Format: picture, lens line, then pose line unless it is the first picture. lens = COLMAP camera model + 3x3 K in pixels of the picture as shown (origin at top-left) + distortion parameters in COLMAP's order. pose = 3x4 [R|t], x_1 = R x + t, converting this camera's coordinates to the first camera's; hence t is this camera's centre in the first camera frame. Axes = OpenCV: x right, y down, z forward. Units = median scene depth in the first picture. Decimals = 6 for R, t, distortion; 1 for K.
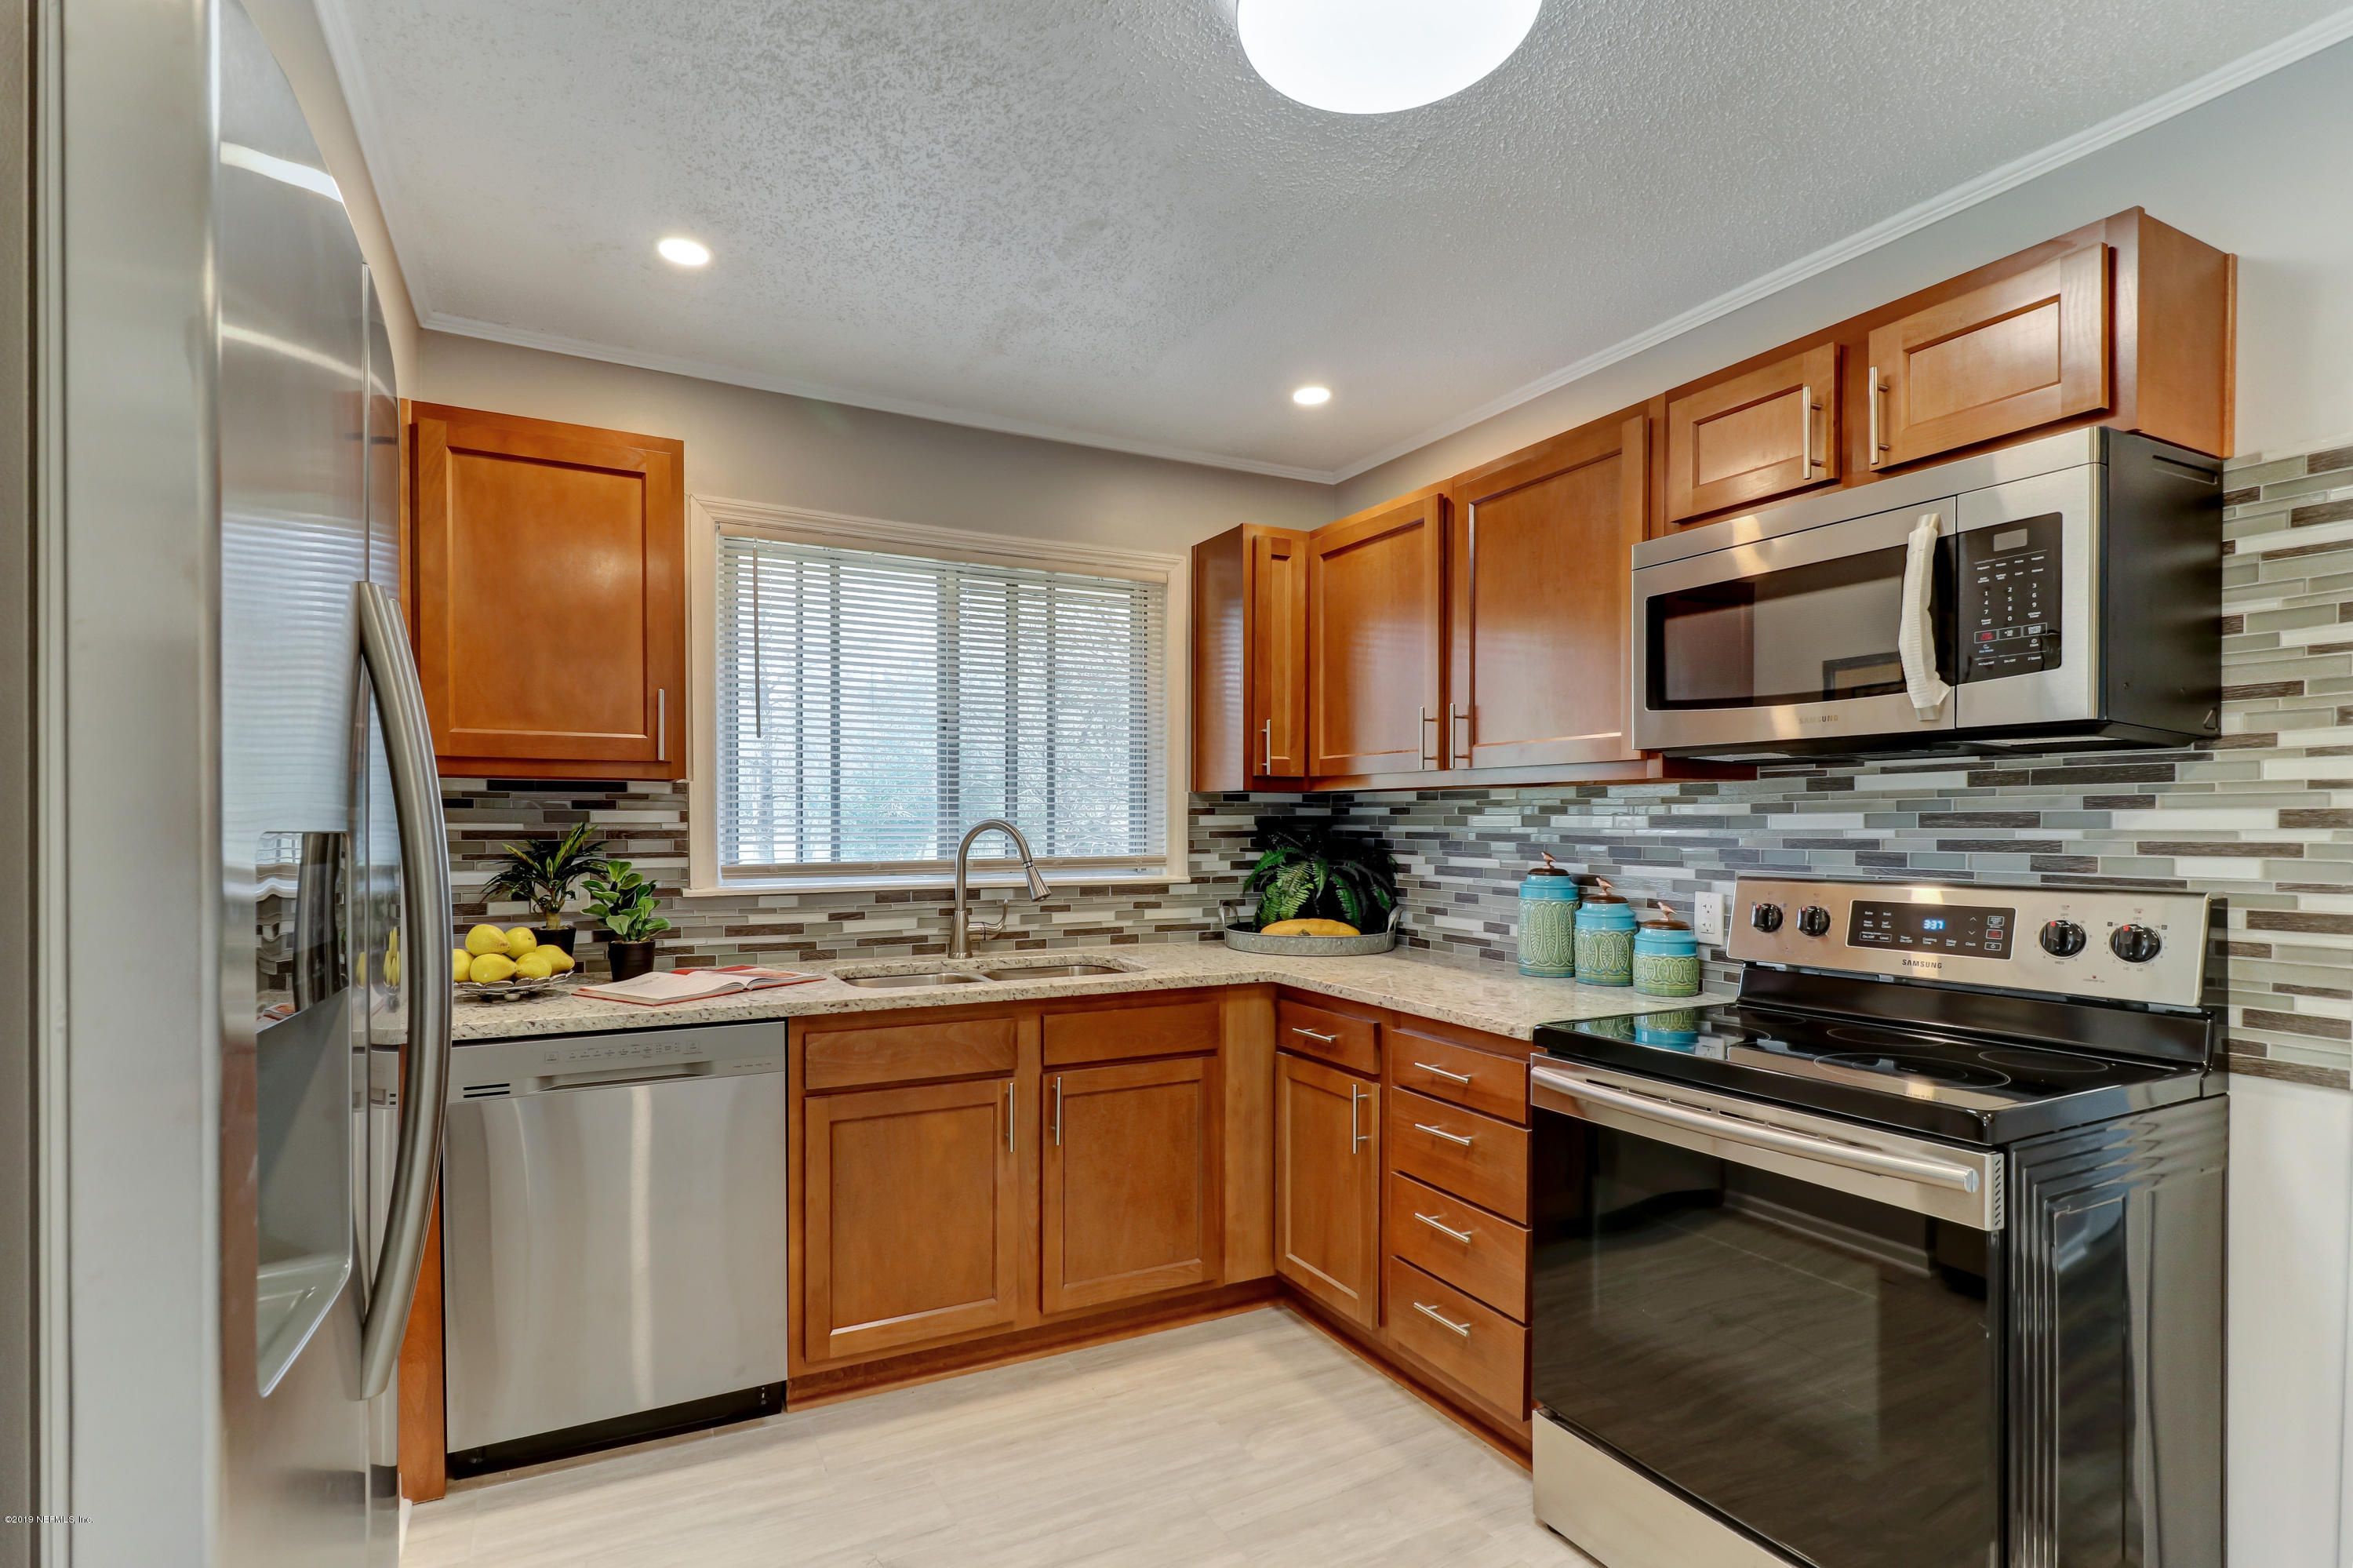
lens RADIAL K [[1105.0, 0, 1148.8], [0, 1105.0, 830.4], [0, 0, 1]] dist [0.007784, 0.000058]
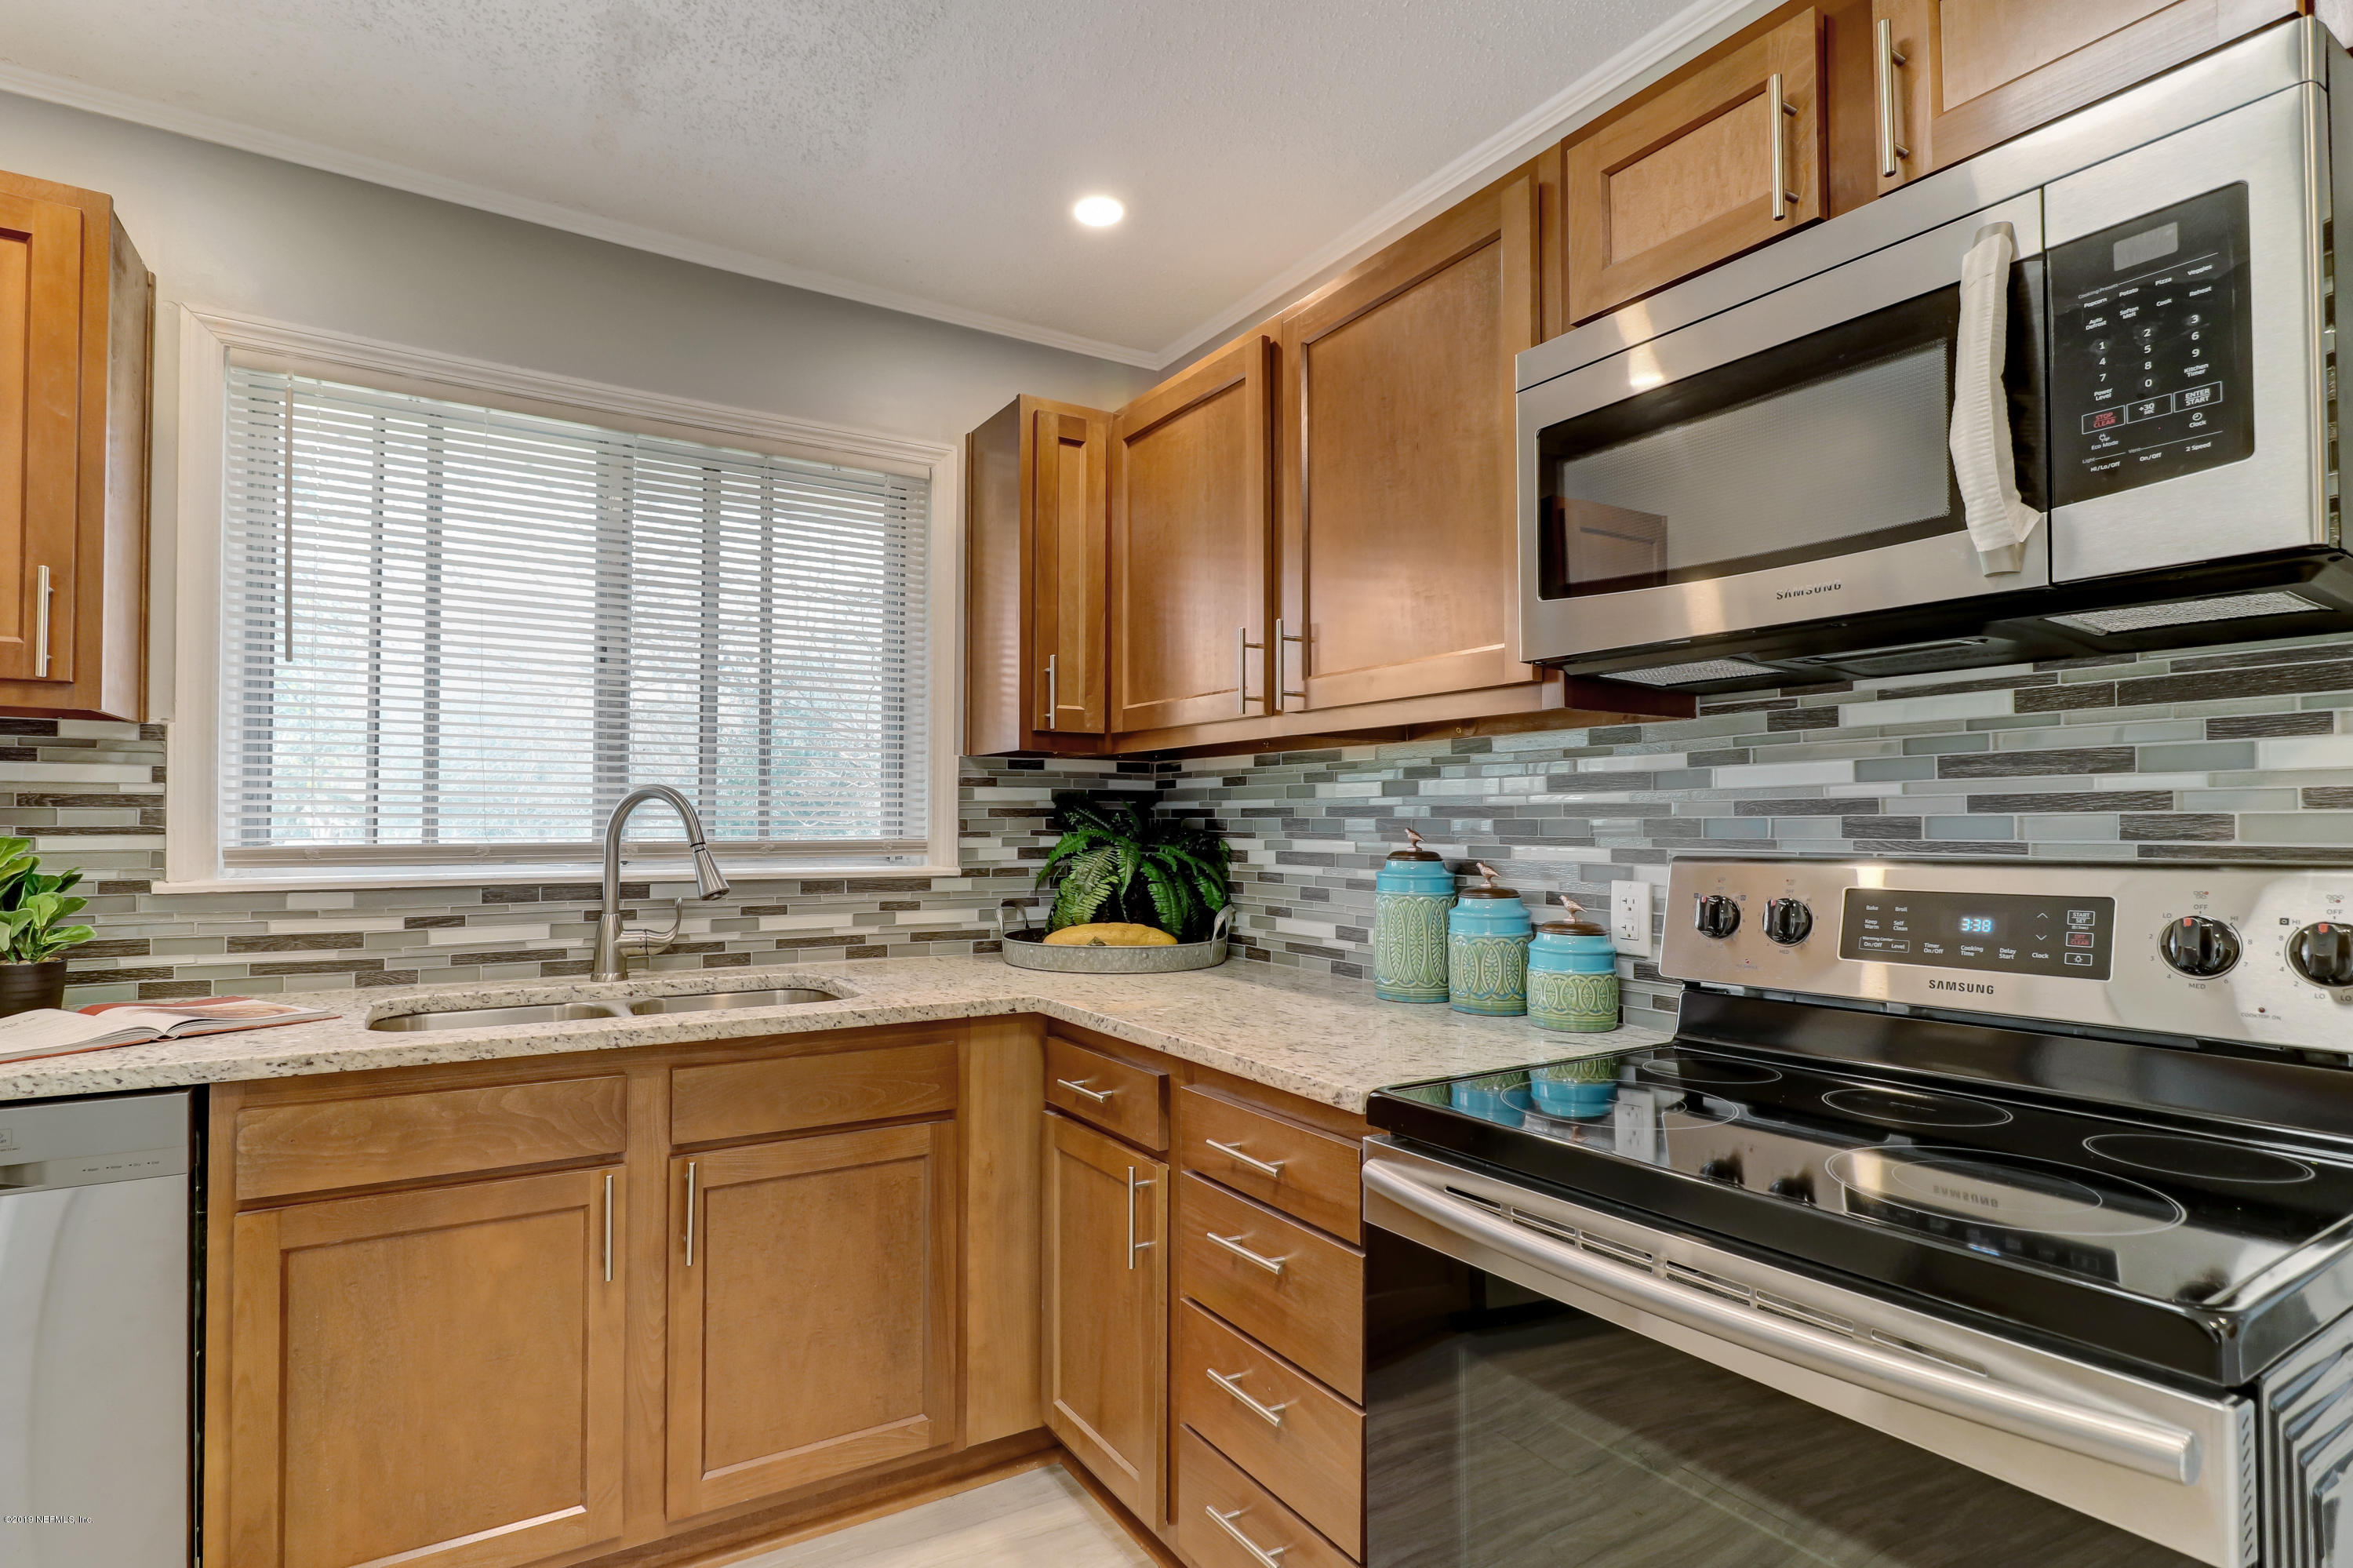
lens RADIAL K [[1145.5, 0, 1137.3], [0, 1145.5, 797.7], [0, 0, 1]] dist [-0.000196, -0.000182]
pose [[0.997174, 0.003631, 0.075043, 0.122267], [-0.001276, 0.999506, -0.031415, 0.022936], [-0.075120, 0.031230, 0.996685, 0.261181]]
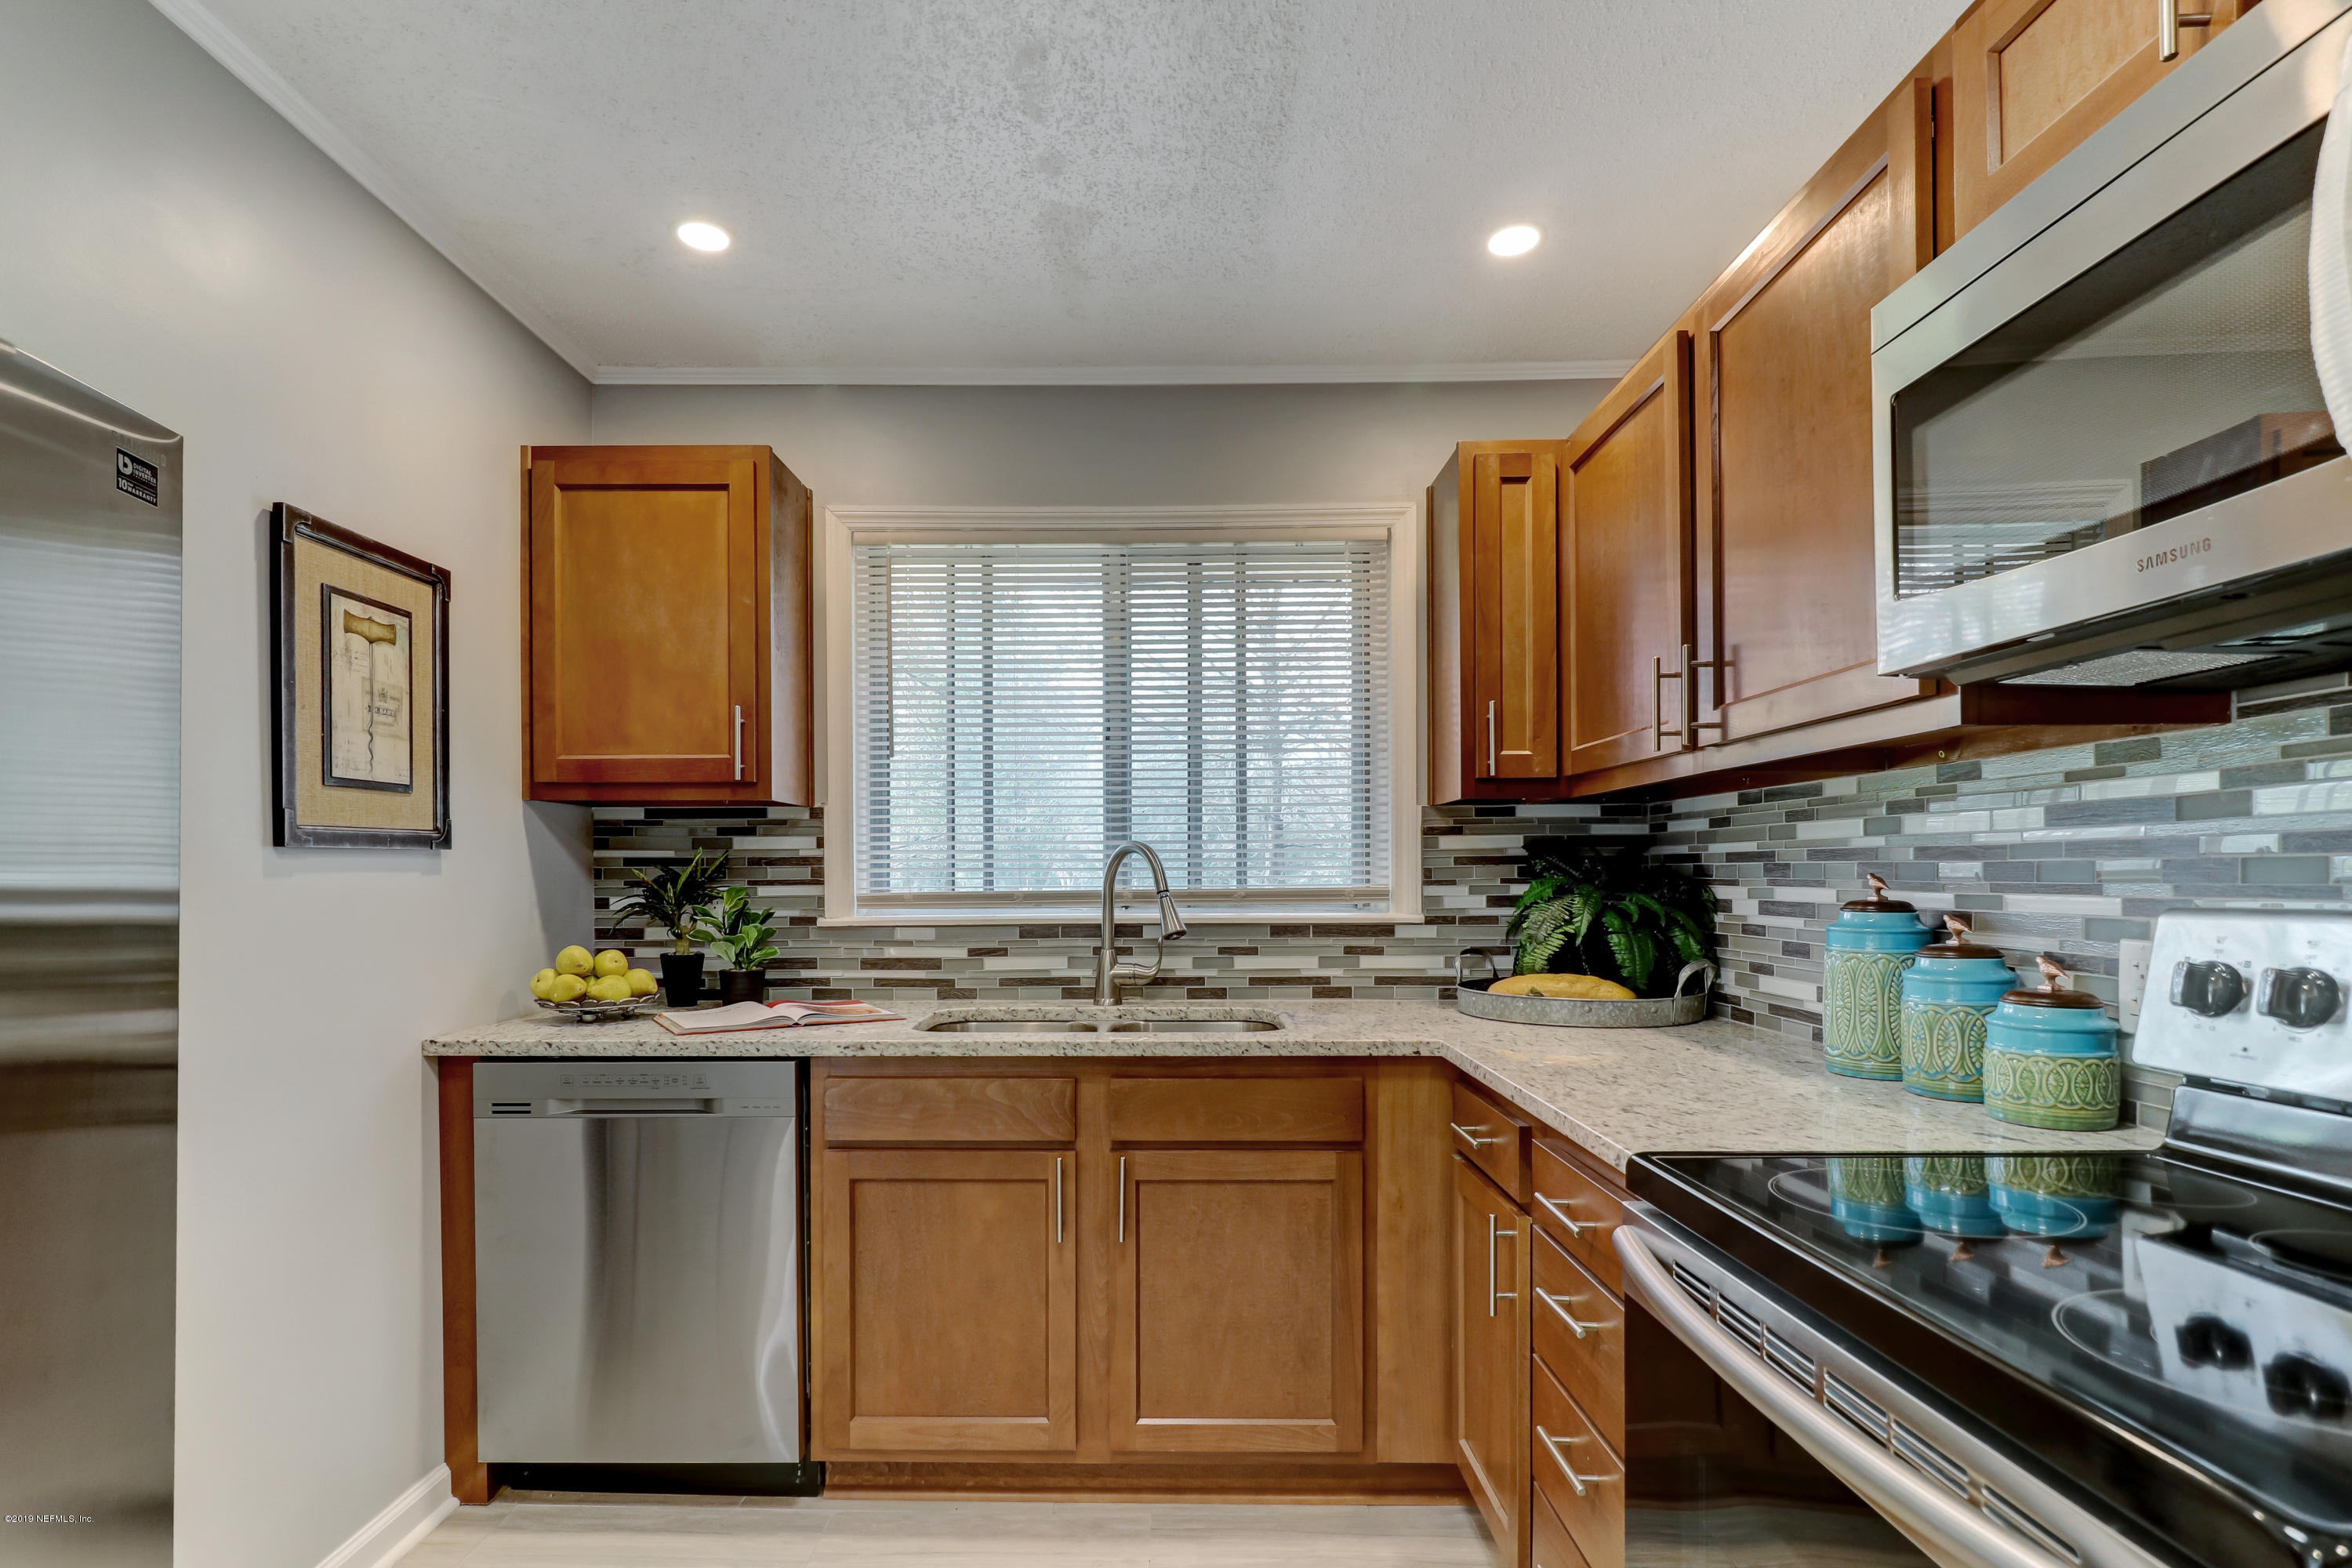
lens RADIAL K [[1145.8, 0, 1150.6], [0, 1145.8, 871.1], [0, 0, 1]] dist [-0.000659, -0.000133]
pose [[0.889775, -0.006931, -0.456347, 0.288327], [0.002508, 0.999944, -0.010296, 0.023324], [0.456392, 0.008016, 0.889742, 0.248496]]
